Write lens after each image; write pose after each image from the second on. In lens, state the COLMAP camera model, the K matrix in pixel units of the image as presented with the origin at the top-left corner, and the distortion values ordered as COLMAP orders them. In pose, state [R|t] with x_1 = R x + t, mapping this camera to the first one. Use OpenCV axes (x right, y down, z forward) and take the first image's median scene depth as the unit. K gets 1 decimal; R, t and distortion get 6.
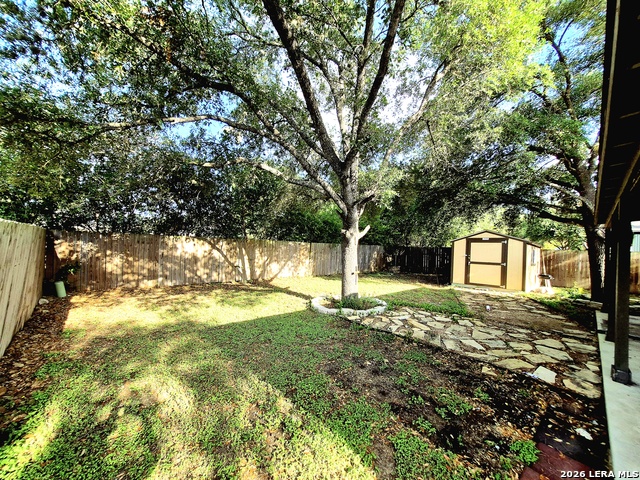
lens RADIAL K [[254.7, 0, 315.9], [0, 254.7, 249.6], [0, 0, 1]] dist [0.002461, 0.000489]
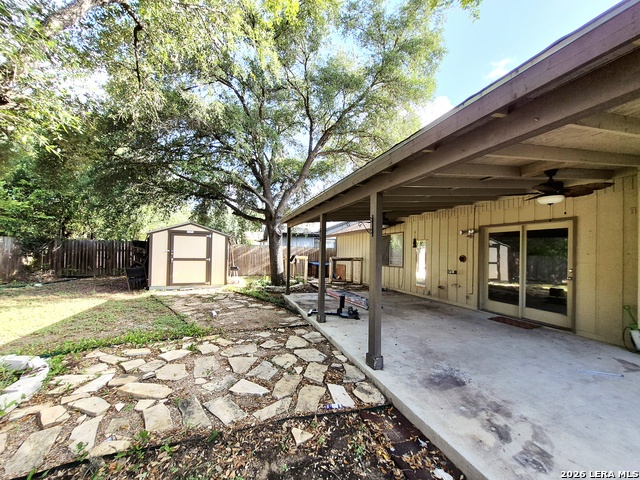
lens RADIAL K [[254.7, 0, 315.9], [0, 254.7, 249.6], [0, 0, 1]] dist [0.002461, 0.000489]
pose [[0.416851, -0.018189, 0.908793, 0.044231], [0.000852, 0.999807, 0.019619, 0.002925], [-0.908974, -0.007404, 0.416786, 0.242824]]
